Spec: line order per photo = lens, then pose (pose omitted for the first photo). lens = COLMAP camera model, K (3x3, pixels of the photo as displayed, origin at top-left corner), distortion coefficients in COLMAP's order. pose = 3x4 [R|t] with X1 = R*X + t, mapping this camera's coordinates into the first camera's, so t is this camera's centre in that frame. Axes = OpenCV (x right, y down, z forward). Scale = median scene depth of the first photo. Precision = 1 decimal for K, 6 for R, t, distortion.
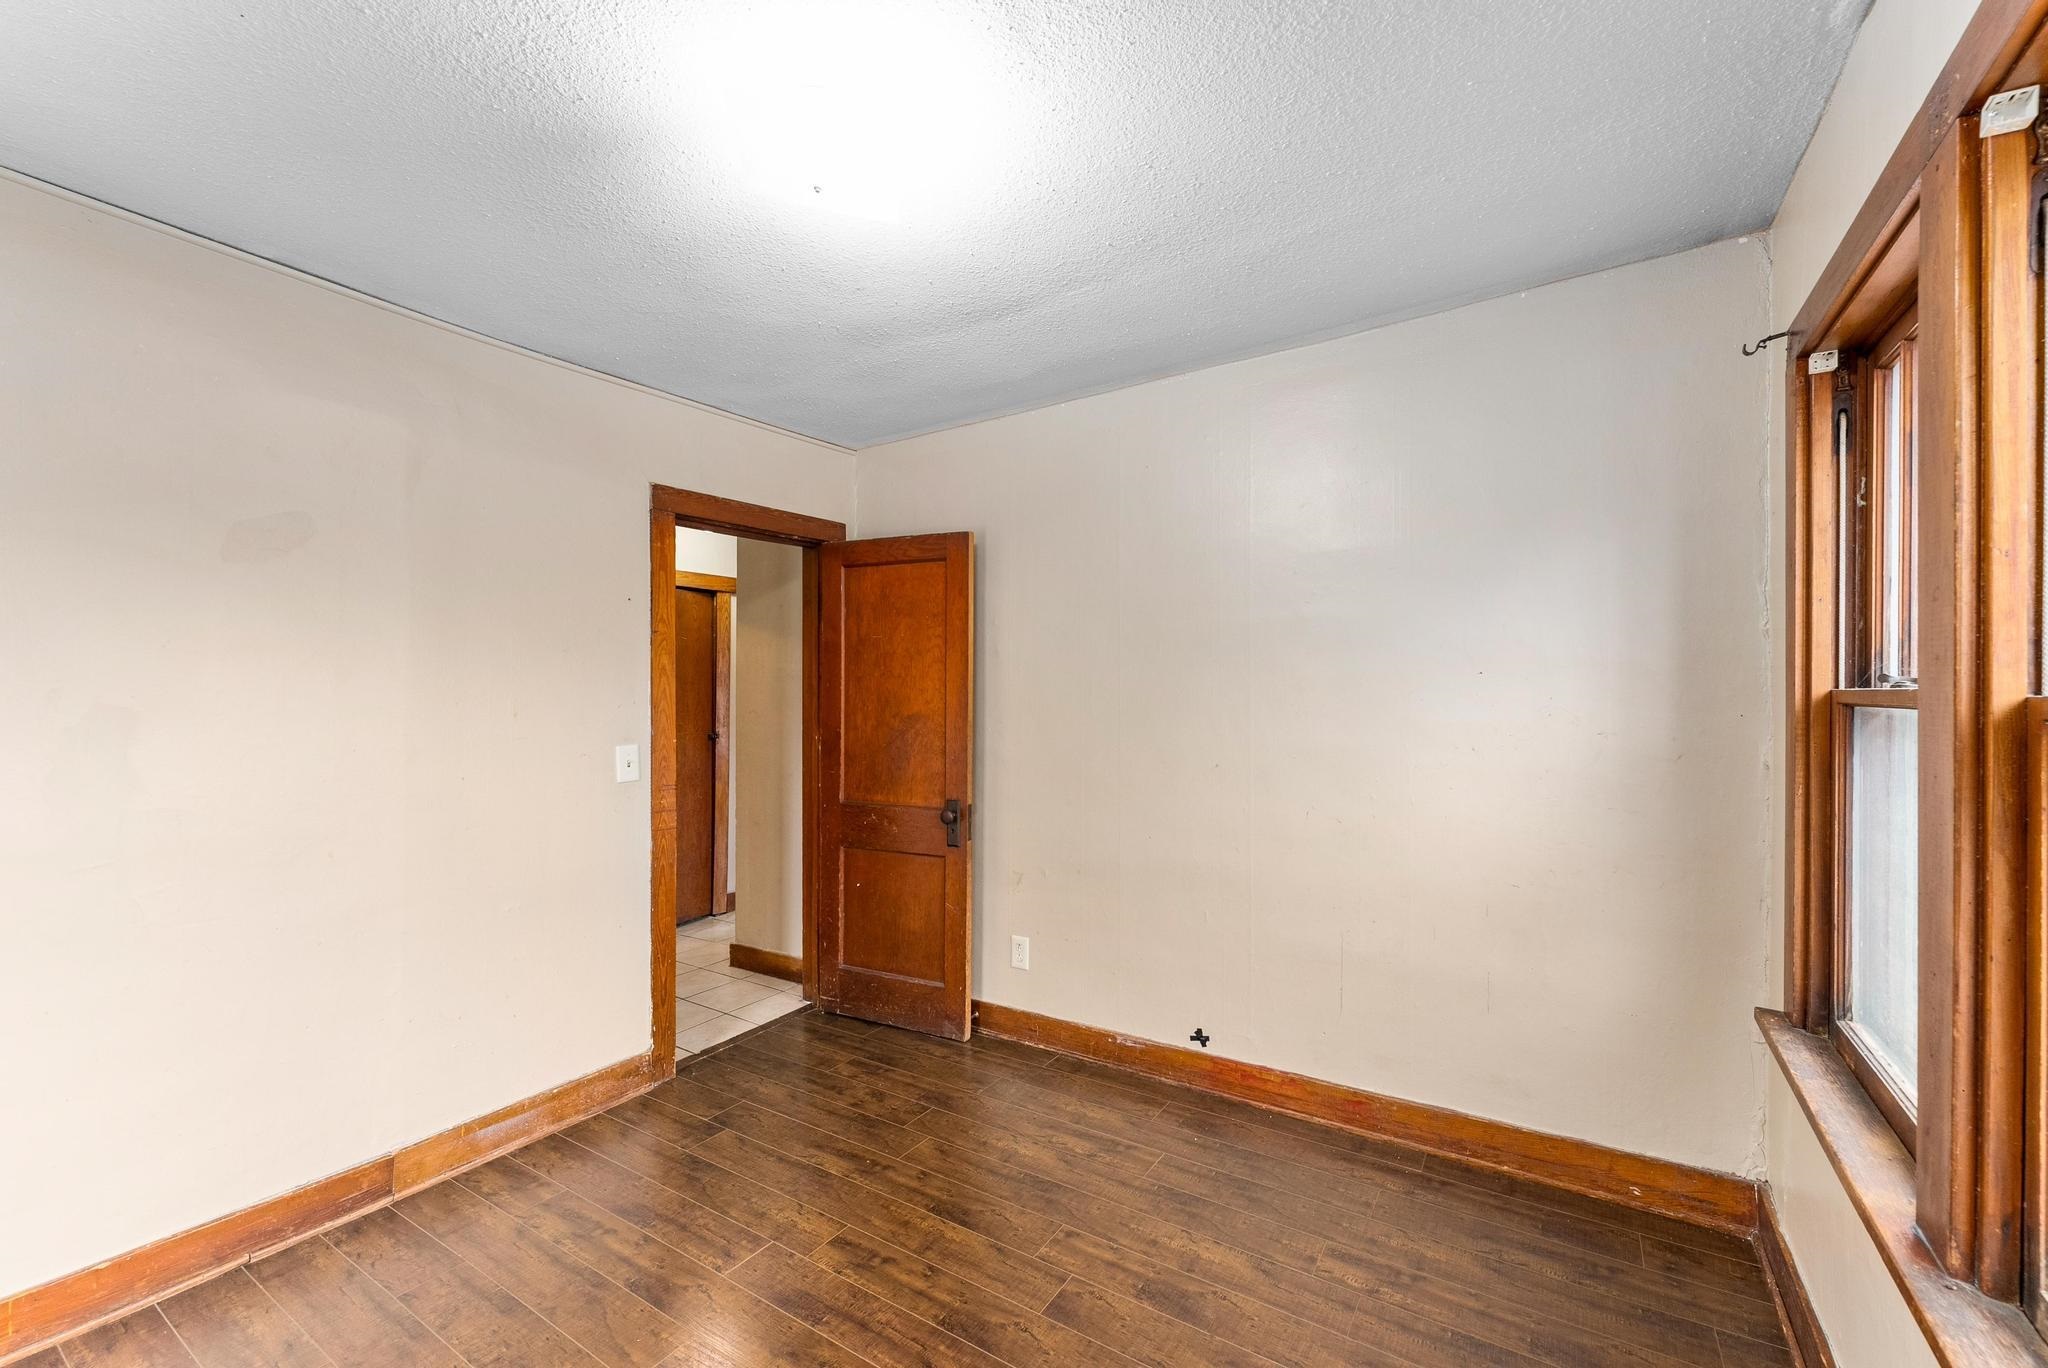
lens RADIAL K [[832.4, 0, 1025.7], [0, 832.4, 688.9], [0, 0, 1]] dist [0.001006, 0.000110]
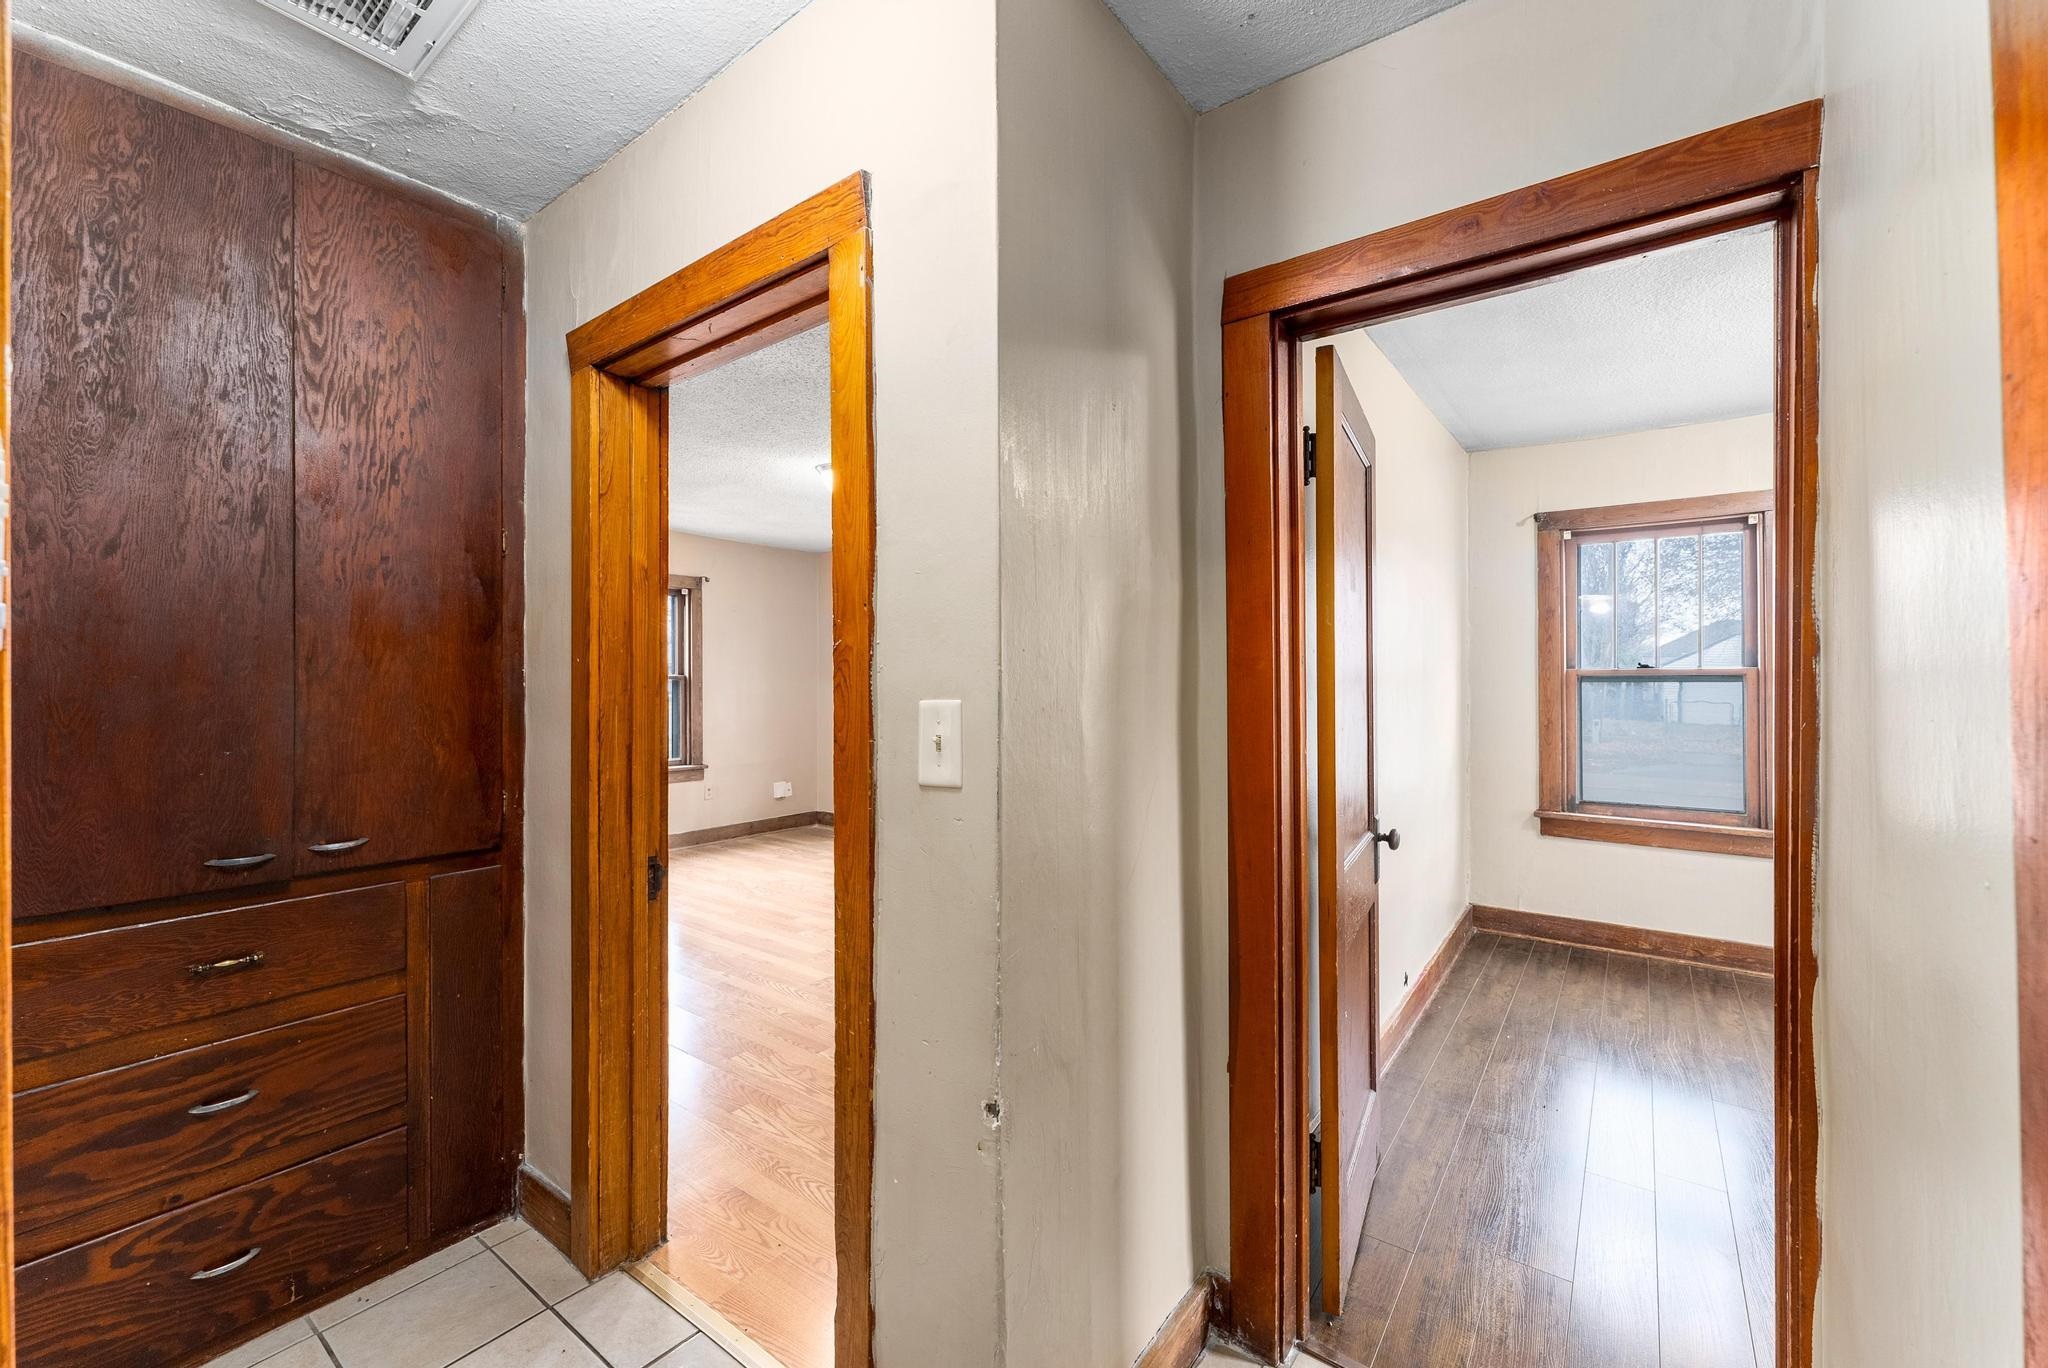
lens RADIAL K [[832.4, 0, 1019.6], [0, 832.4, 678.9], [0, 0, 1]] dist [0.001006, 0.000110]
pose [[0.075428, -0.004666, 0.997140, -1.293610], [0.006748, 0.999969, 0.004169, 0.019604], [-0.997128, 0.006414, 0.075457, 1.999284]]
